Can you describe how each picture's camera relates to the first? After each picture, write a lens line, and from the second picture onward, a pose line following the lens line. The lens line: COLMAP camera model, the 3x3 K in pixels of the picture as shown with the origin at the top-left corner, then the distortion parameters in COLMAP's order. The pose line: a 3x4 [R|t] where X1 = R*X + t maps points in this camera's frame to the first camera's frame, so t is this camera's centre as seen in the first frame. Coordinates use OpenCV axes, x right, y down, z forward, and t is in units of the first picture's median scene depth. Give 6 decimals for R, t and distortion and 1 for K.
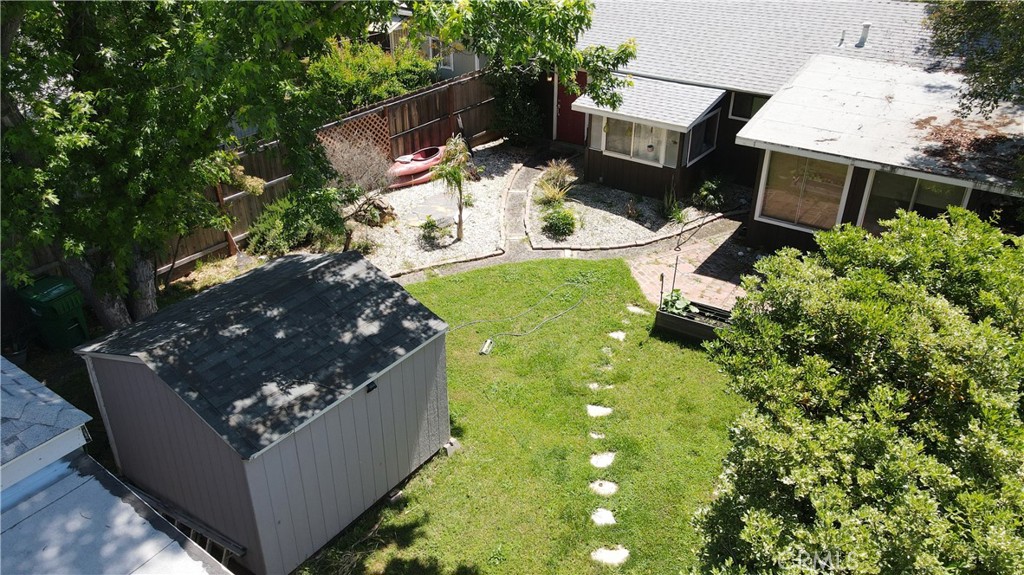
lens RADIAL K [[752.6, 0, 510.7], [0, 752.6, 281.8], [0, 0, 1]] dist [0.000473, 0.033745]
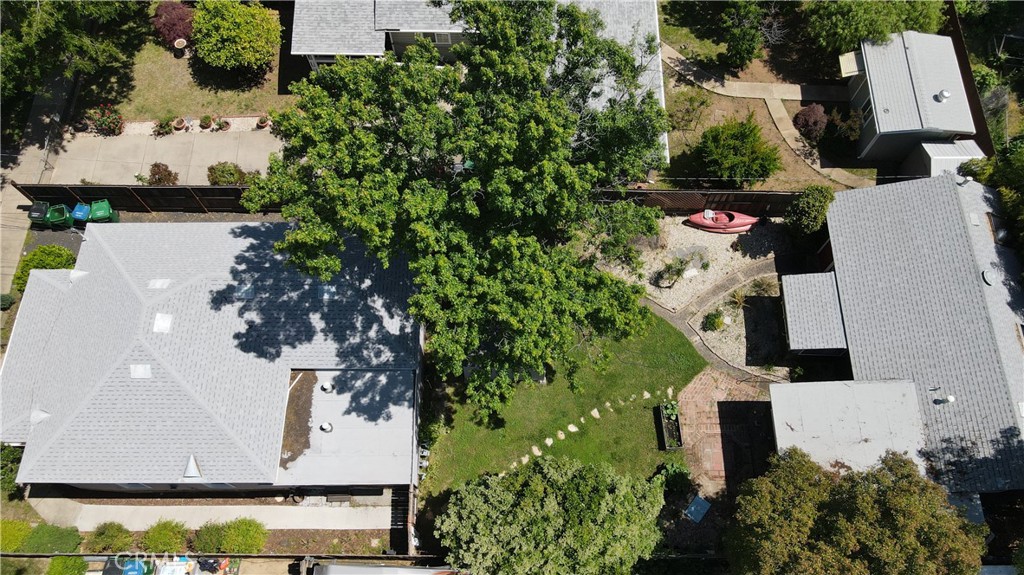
lens RADIAL K [[752.6, 0, 508.6], [0, 752.6, 288.4], [0, 0, 1]] dist [0.000473, 0.033745]
pose [[0.570497, 0.754503, -0.324434, 0.324825], [-0.398927, 0.599865, 0.693556, -1.237151], [0.717907, -0.266246, 0.643213, -0.530176]]
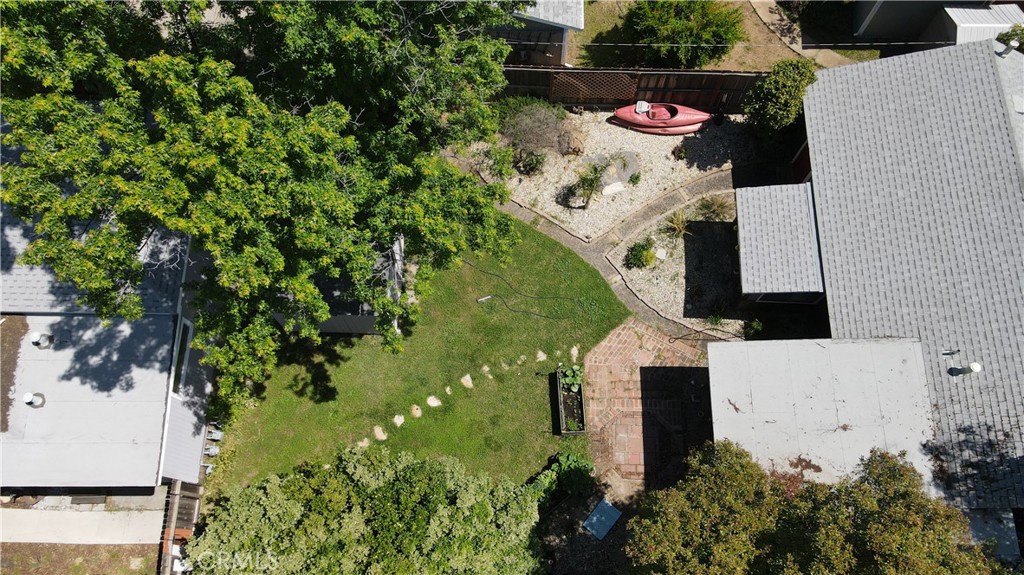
lens RADIAL K [[752.6, 0, 509.3], [0, 752.6, 288.5], [0, 0, 1]] dist [0.000473, 0.033745]
pose [[0.560656, 0.777153, -0.285828, 0.367106], [-0.402337, 0.557368, 0.726268, -0.931359], [0.723733, -0.292187, 0.625169, 0.002972]]
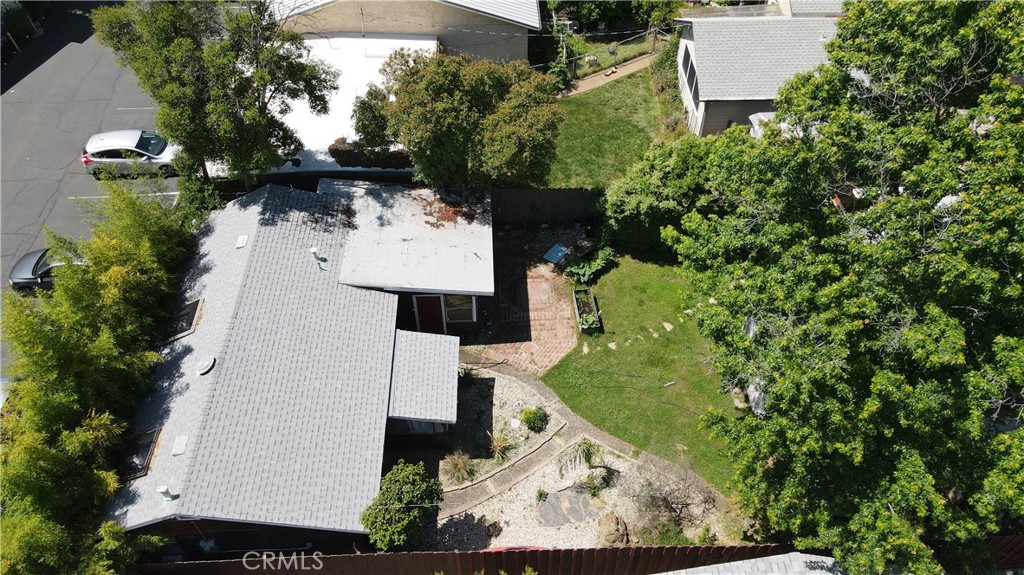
lens RADIAL K [[752.6, 0, 507.6], [0, 752.6, 284.6], [0, 0, 1]] dist [0.000473, 0.033745]
pose [[-0.605755, -0.581409, 0.543161, -0.537052], [0.399283, 0.368346, 0.839580, -1.411162], [-0.688211, 0.725455, 0.009020, 0.868152]]
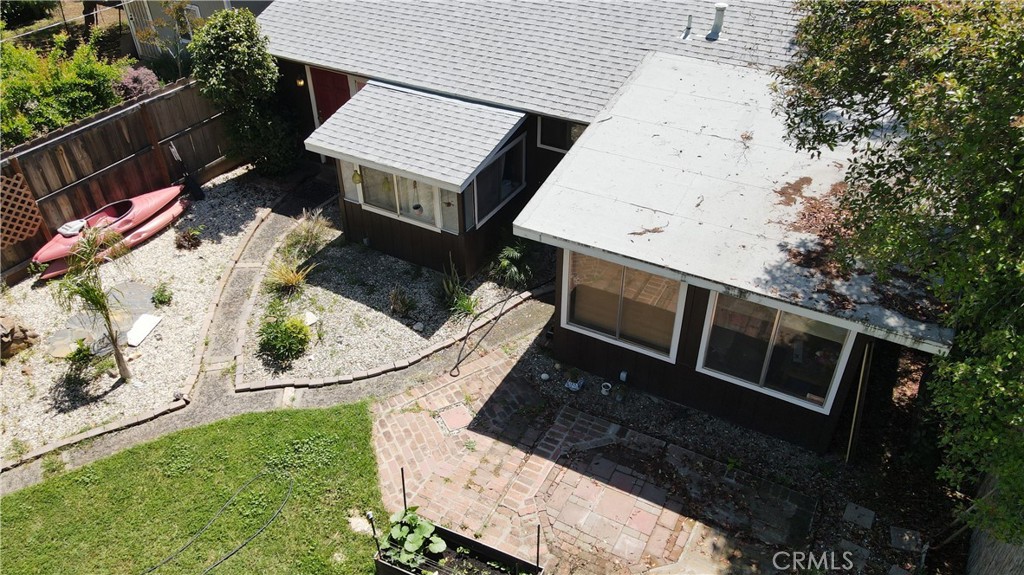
lens RADIAL K [[752.6, 0, 509.8], [0, 752.6, 283.6], [0, 0, 1]] dist [0.000473, 0.033745]
pose [[0.992741, -0.074532, 0.094392, 0.212449], [0.062541, 0.990287, 0.124179, -0.203262], [-0.102731, -0.117374, 0.987760, 0.335370]]
